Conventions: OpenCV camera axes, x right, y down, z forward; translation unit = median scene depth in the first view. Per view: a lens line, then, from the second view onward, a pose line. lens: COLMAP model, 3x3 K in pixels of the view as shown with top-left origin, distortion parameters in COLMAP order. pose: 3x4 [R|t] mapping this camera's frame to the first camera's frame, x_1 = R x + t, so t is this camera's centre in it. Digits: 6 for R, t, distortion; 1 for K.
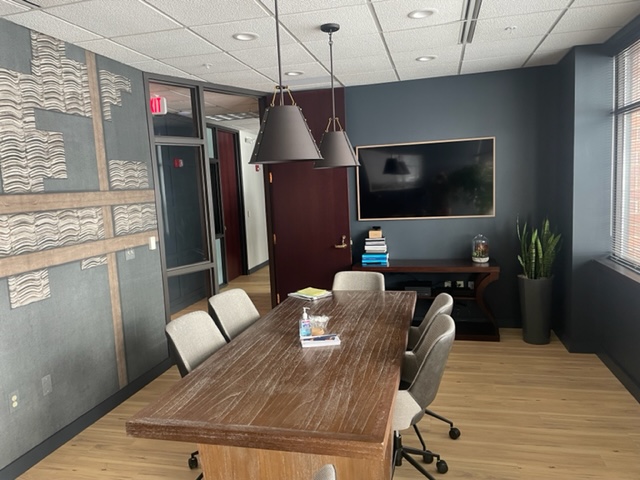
lens RADIAL K [[476.7, 0, 317.2], [0, 476.7, 241.2], [0, 0, 1]] dist [0.011659, -0.030679]
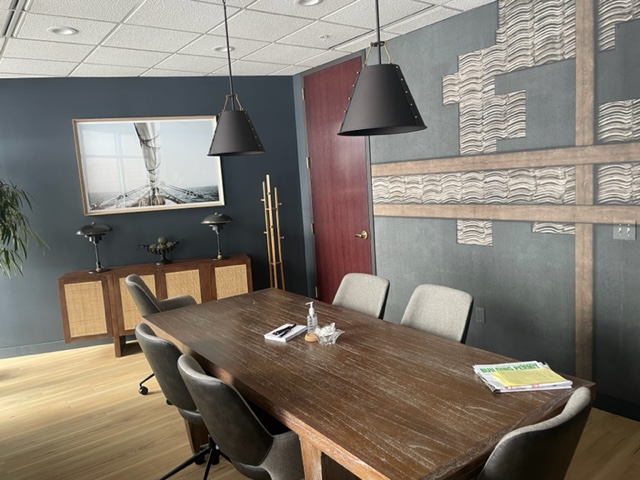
lens RADIAL K [[476.7, 0, 315.9], [0, 476.7, 240.3], [0, 0, 1]] dist [0.011659, -0.030679]
pose [[-0.624606, 0.191274, -0.757154, 0.534479], [0.003670, 0.970250, 0.242079, -0.164800], [0.780932, 0.148425, -0.606725, 1.295841]]
